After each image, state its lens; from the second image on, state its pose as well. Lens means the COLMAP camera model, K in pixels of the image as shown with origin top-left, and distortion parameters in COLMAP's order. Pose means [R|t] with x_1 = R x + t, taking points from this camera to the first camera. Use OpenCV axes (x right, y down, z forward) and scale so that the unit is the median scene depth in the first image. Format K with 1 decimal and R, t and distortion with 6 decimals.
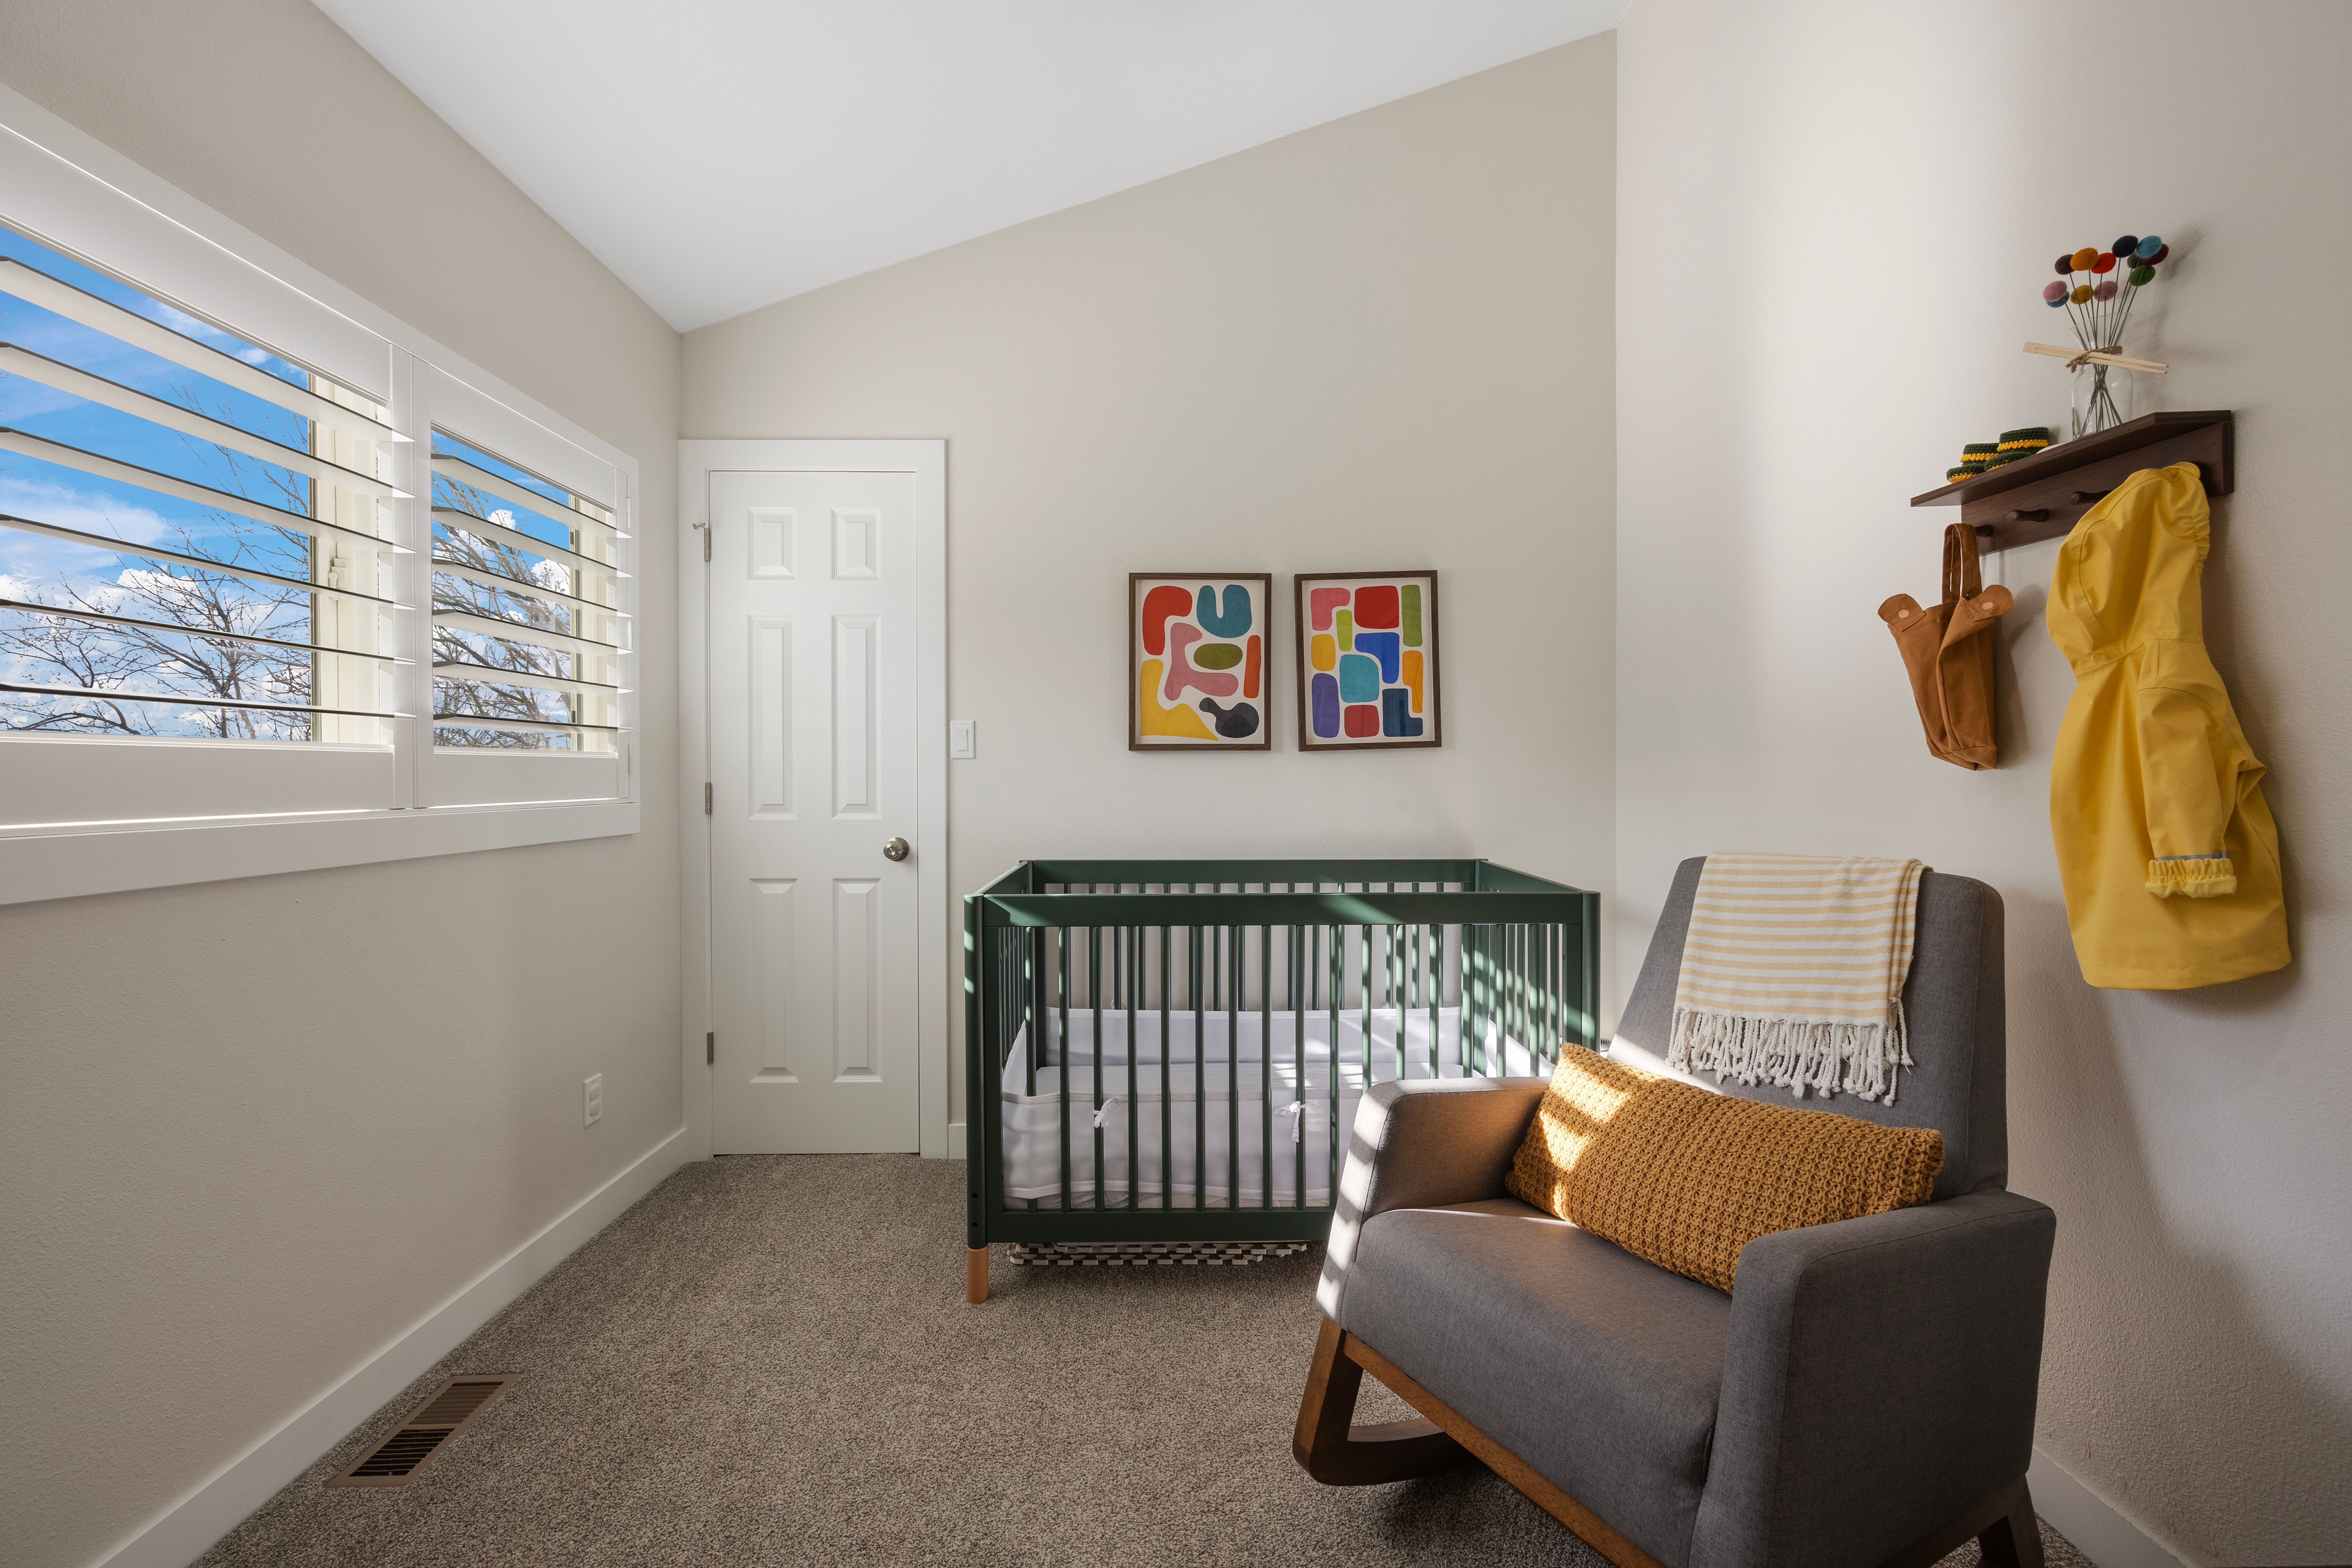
lens RADIAL K [[957.6, 0, 1176.0], [0, 957.6, 784.0], [0, 0, 1]] dist [0.000022, 0.000486]
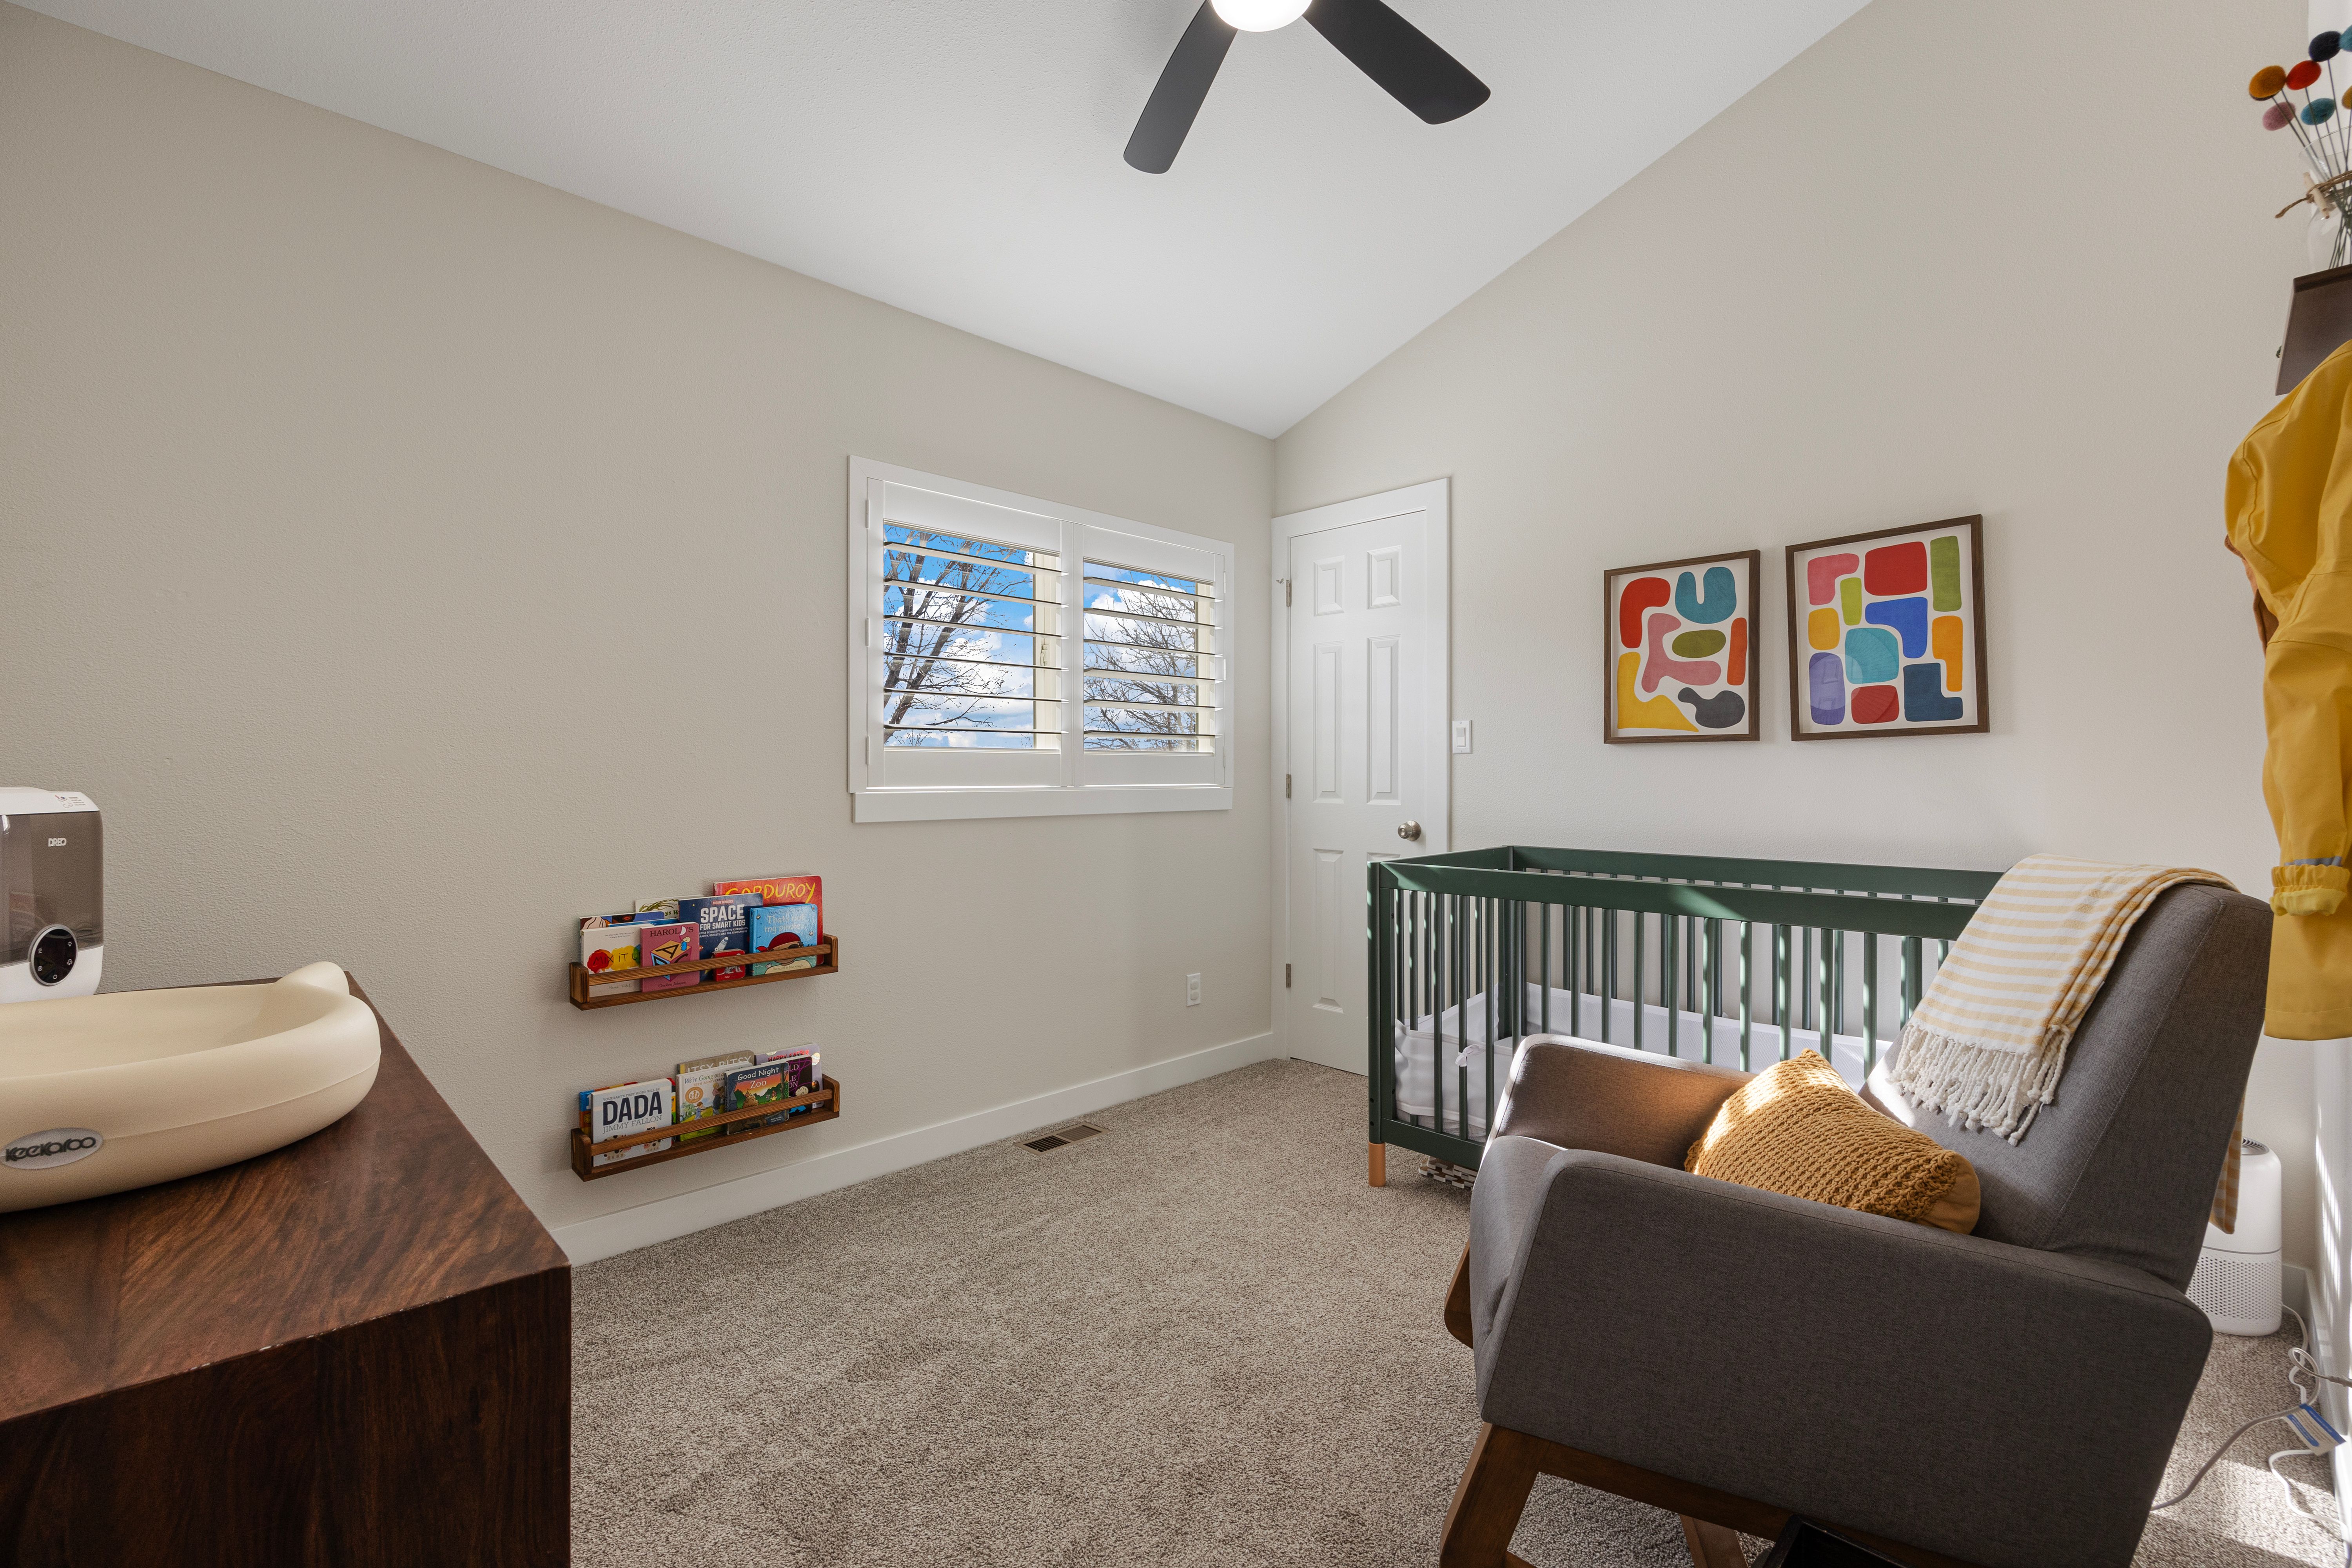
lens RADIAL K [[1025.5, 0, 1176.0], [0, 1025.5, 784.0], [0, 0, 1]] dist [-0.002339, -0.000164]
pose [[0.690899, 0.009746, -0.722886, 0.427320], [-0.008566, 0.999949, 0.005295, 0.006168], [0.722901, 0.002534, 0.690947, -0.088325]]
